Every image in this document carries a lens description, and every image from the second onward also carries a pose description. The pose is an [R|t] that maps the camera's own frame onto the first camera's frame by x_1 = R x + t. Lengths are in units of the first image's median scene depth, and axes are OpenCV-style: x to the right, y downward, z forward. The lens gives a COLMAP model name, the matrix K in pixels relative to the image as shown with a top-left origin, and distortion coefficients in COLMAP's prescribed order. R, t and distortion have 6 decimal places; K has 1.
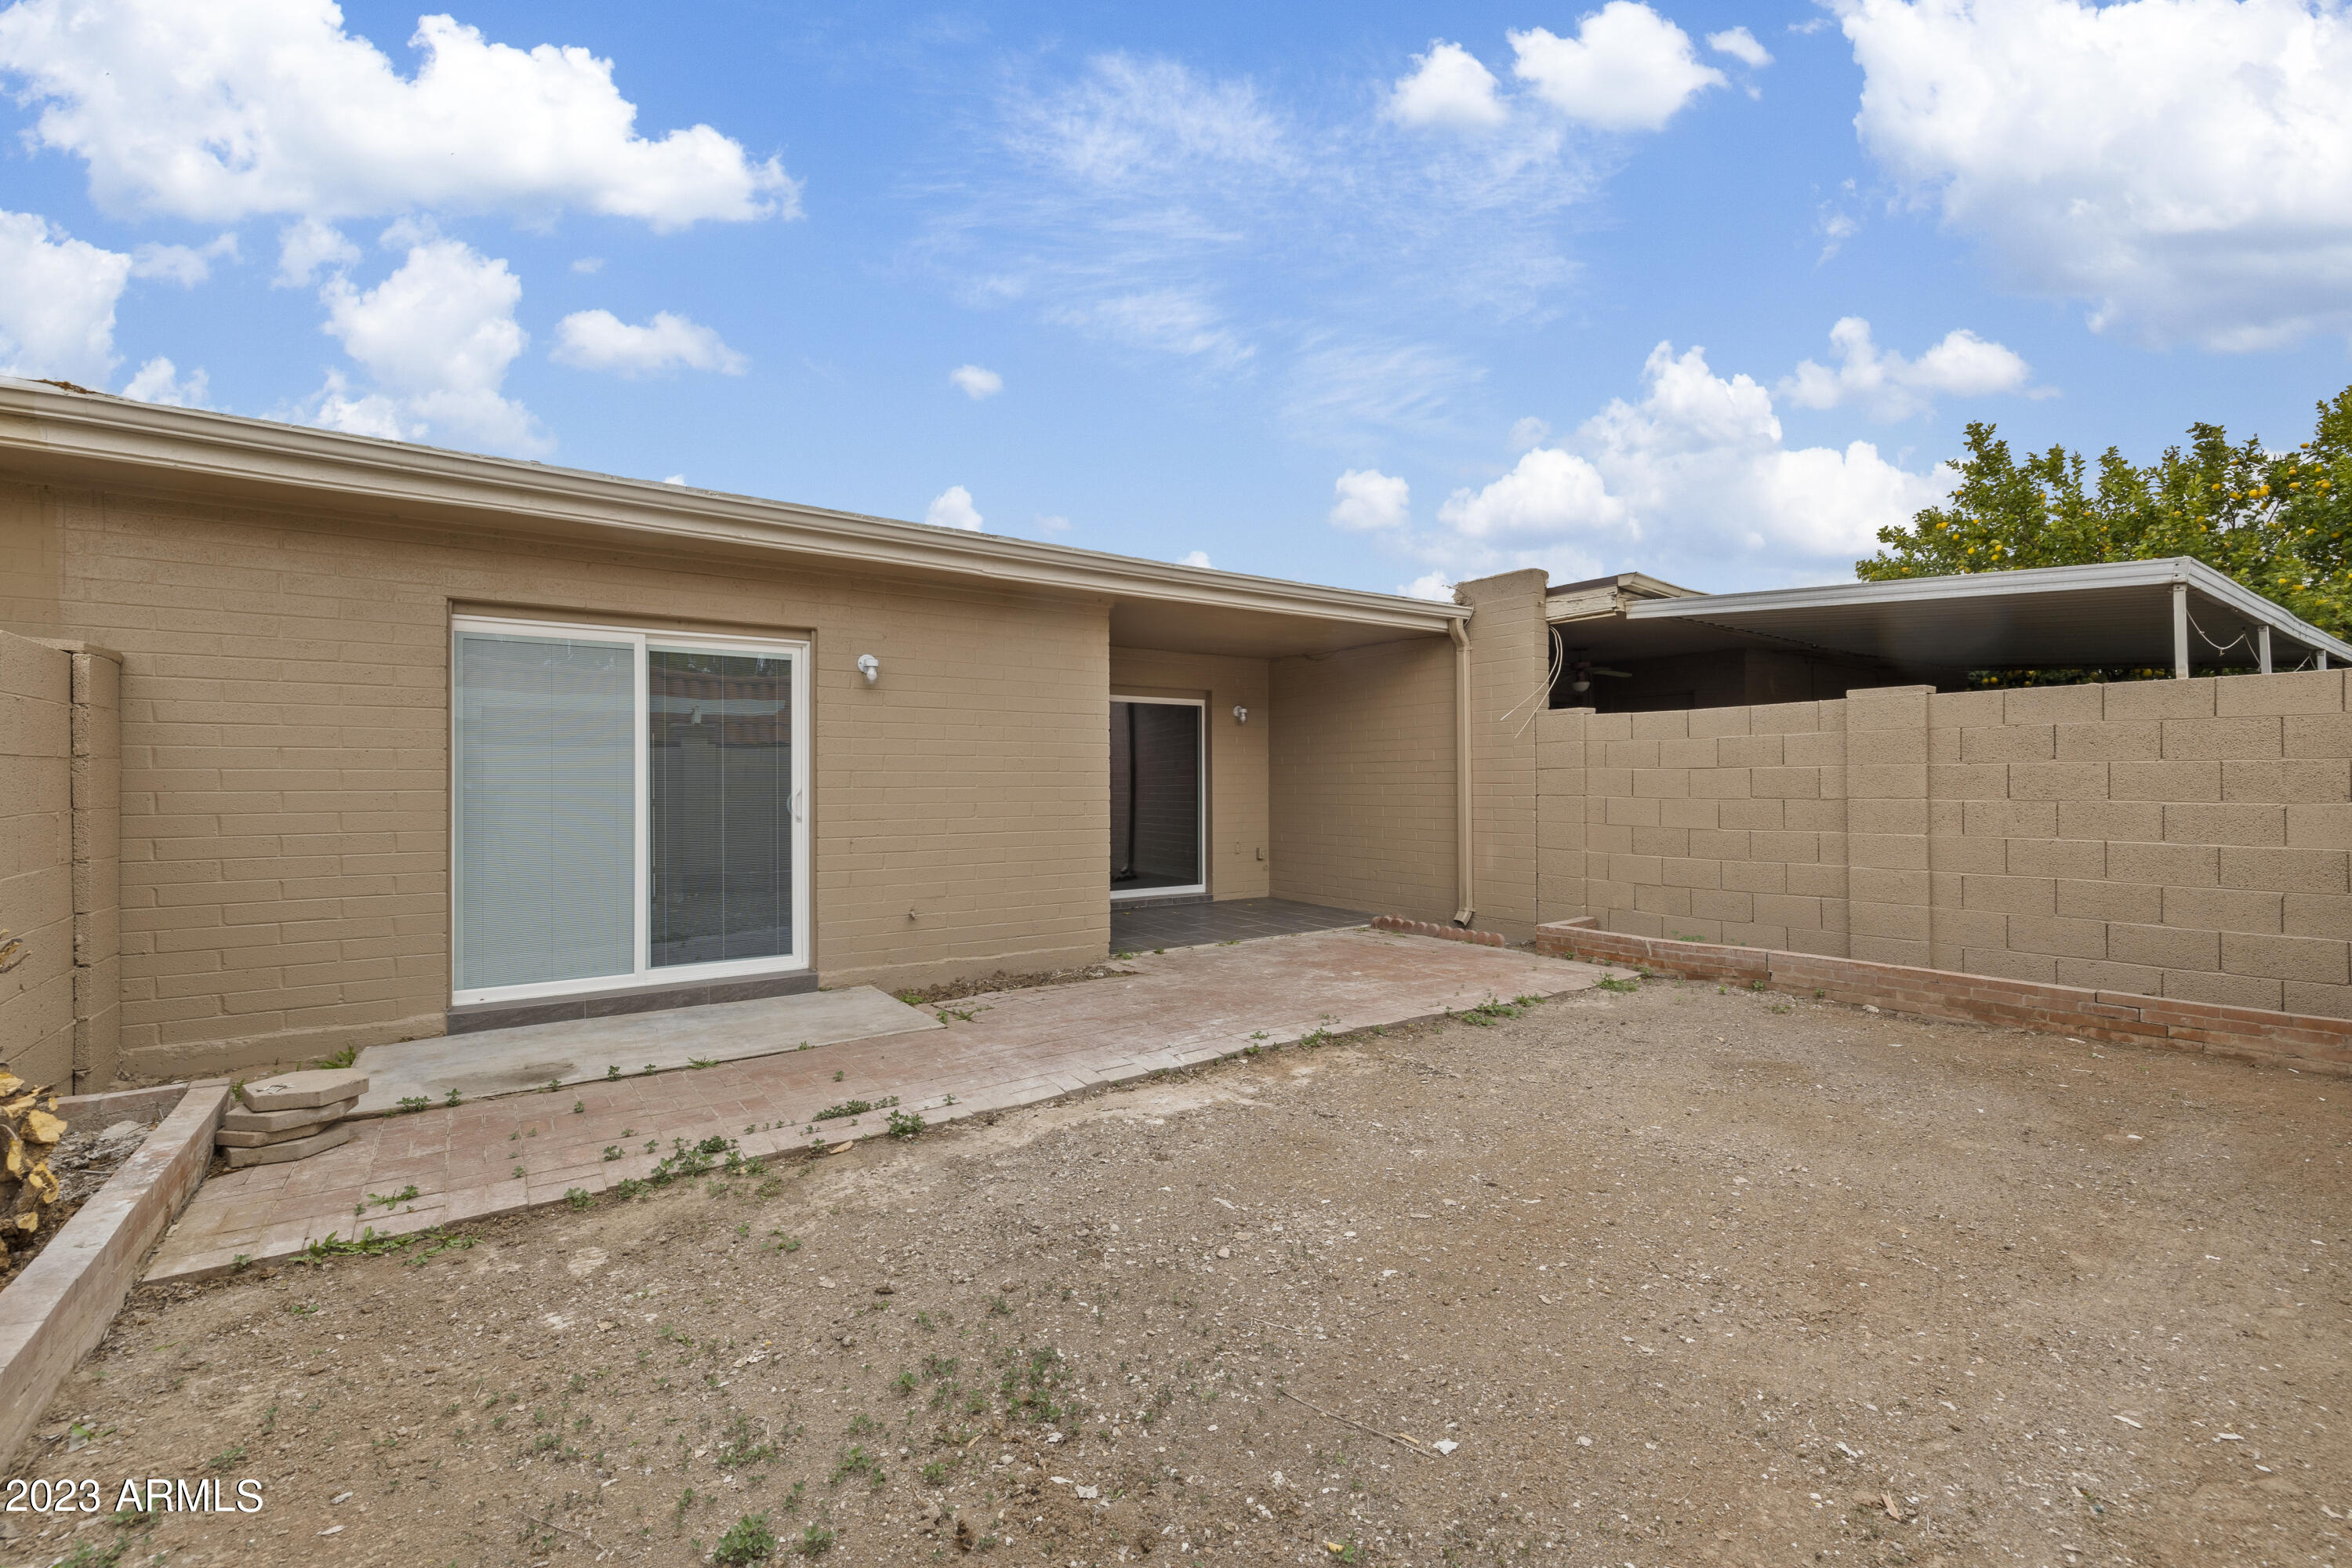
lens RADIAL K [[982.9, 0, 1132.5], [0, 982.9, 773.5], [0, 0, 1]] dist [0.001161, -0.000245]
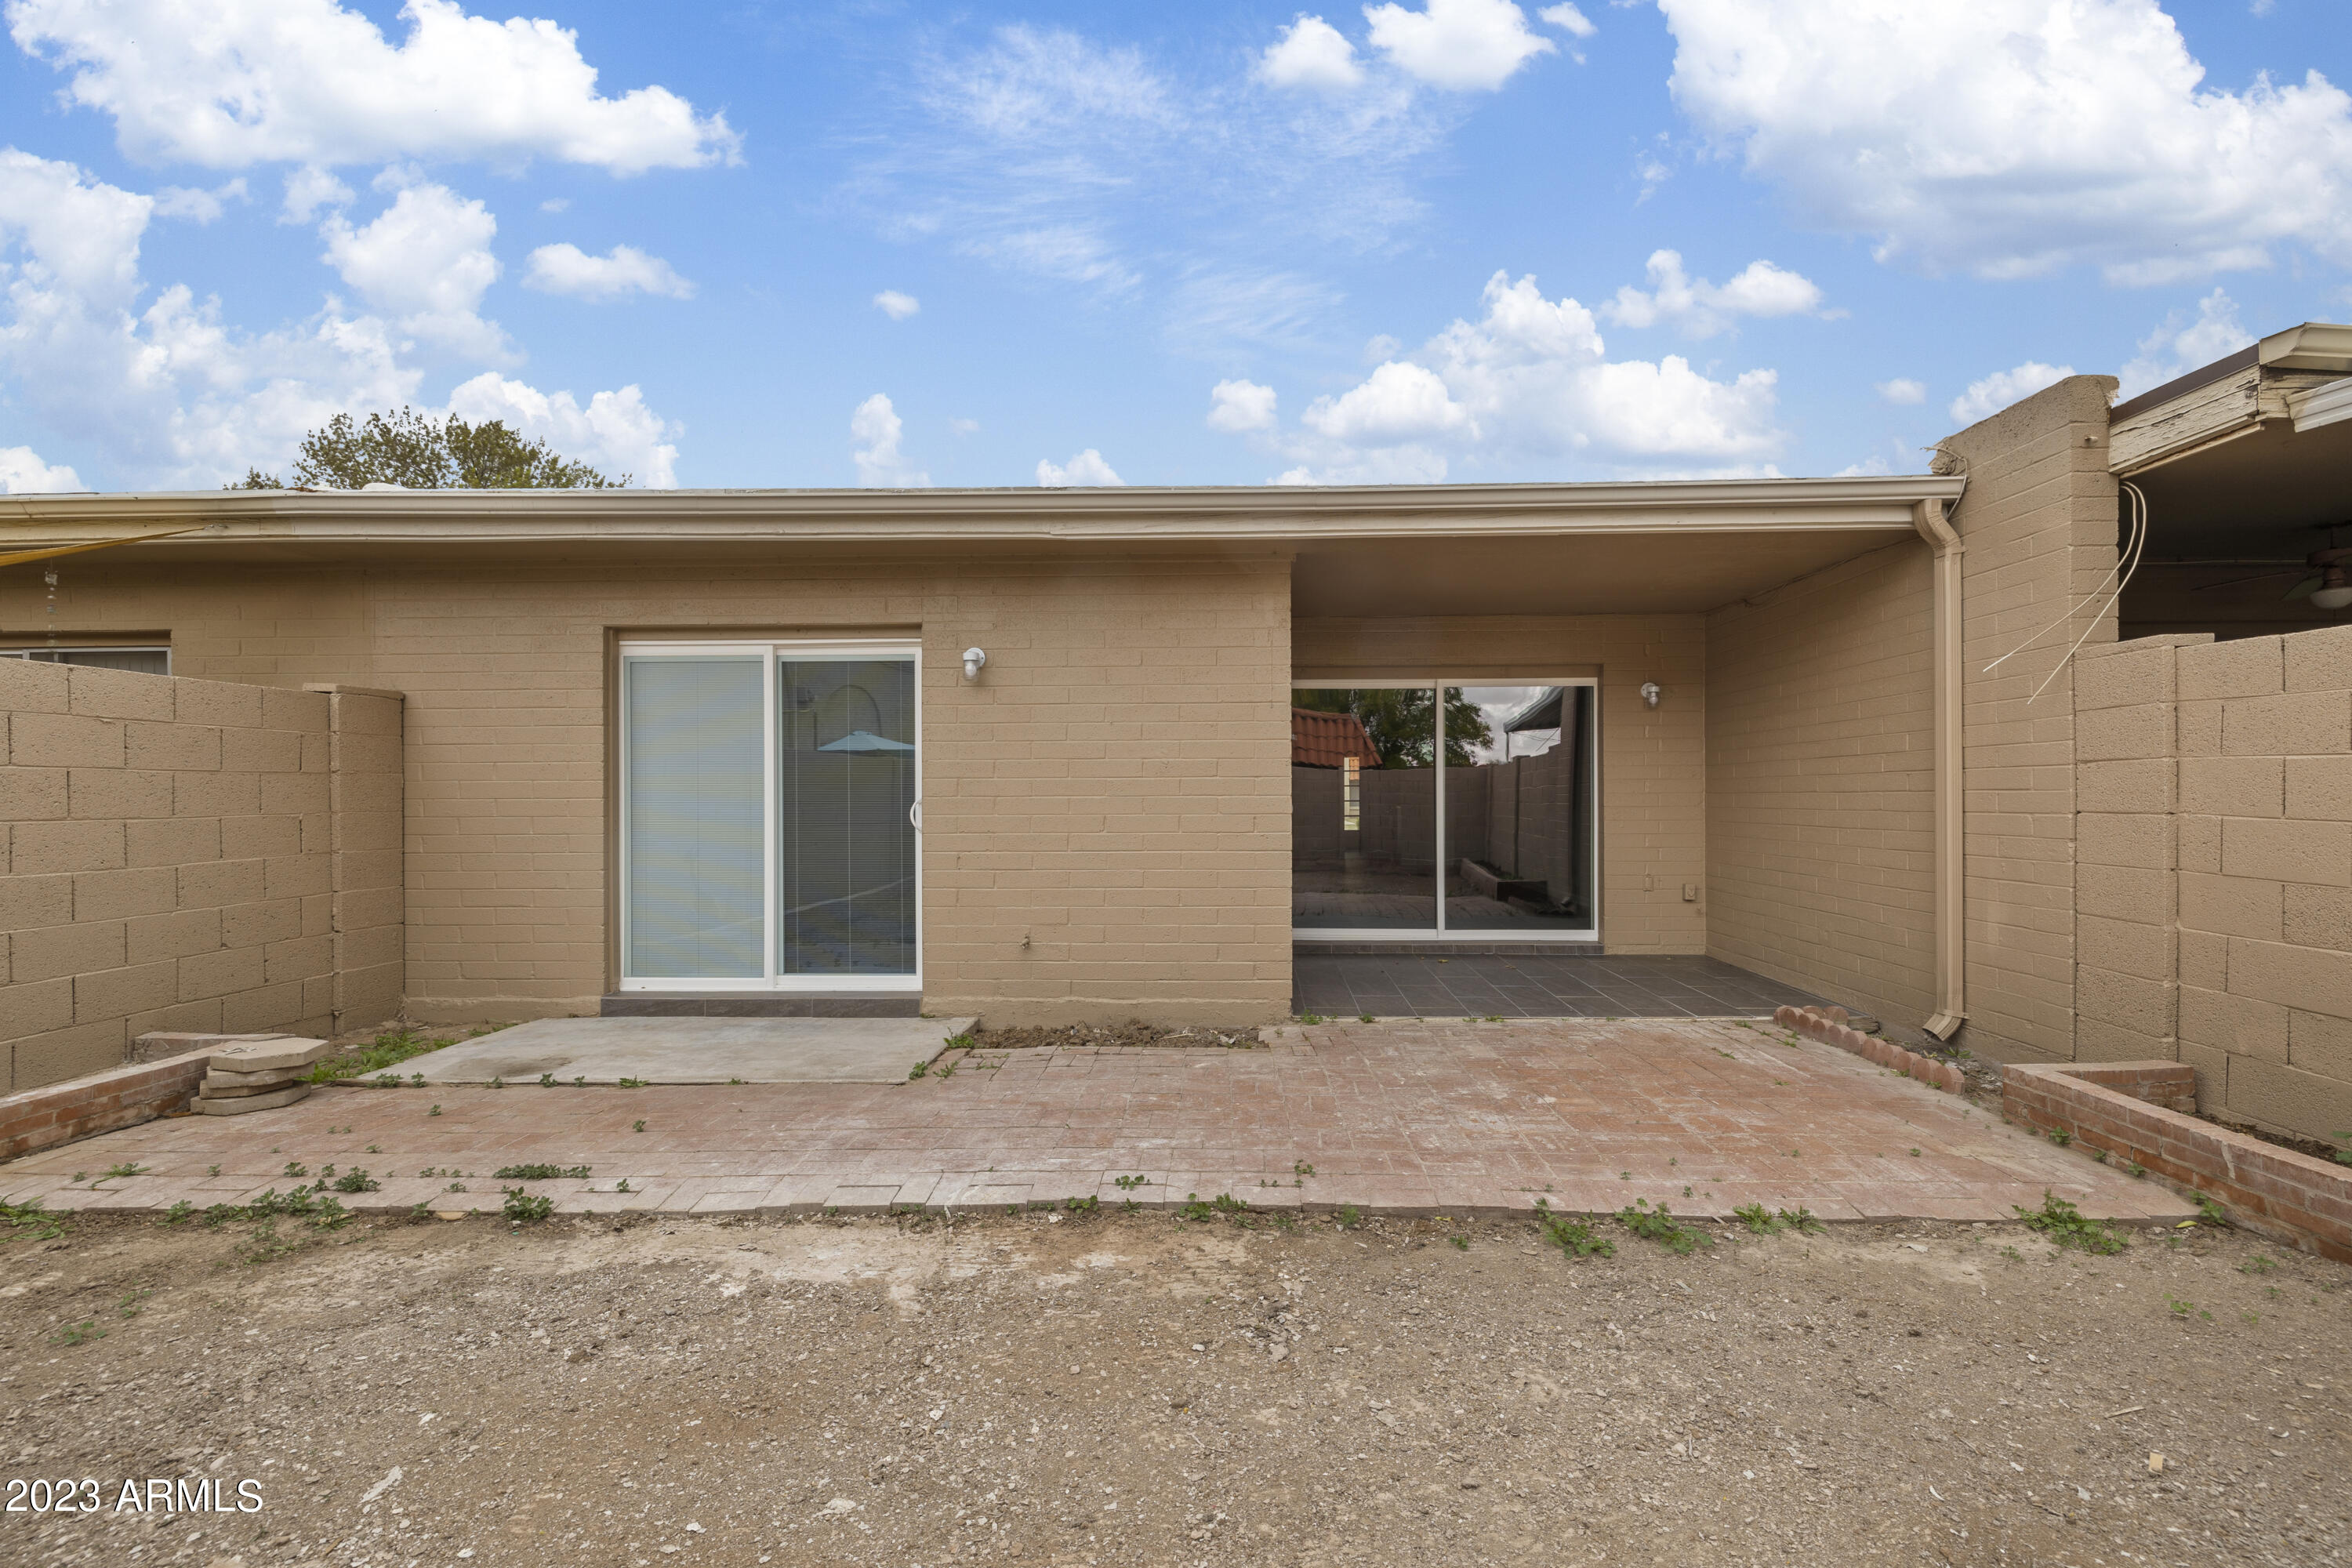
lens RADIAL K [[982.9, 0, 1181.8], [0, 982.9, 794.9], [0, 0, 1]] dist [0.001161, -0.000245]
pose [[0.819875, -0.000910, -0.572542, 0.434870], [0.006797, 0.999944, 0.008145, 0.007510], [0.572502, -0.010569, 0.819835, 0.410203]]
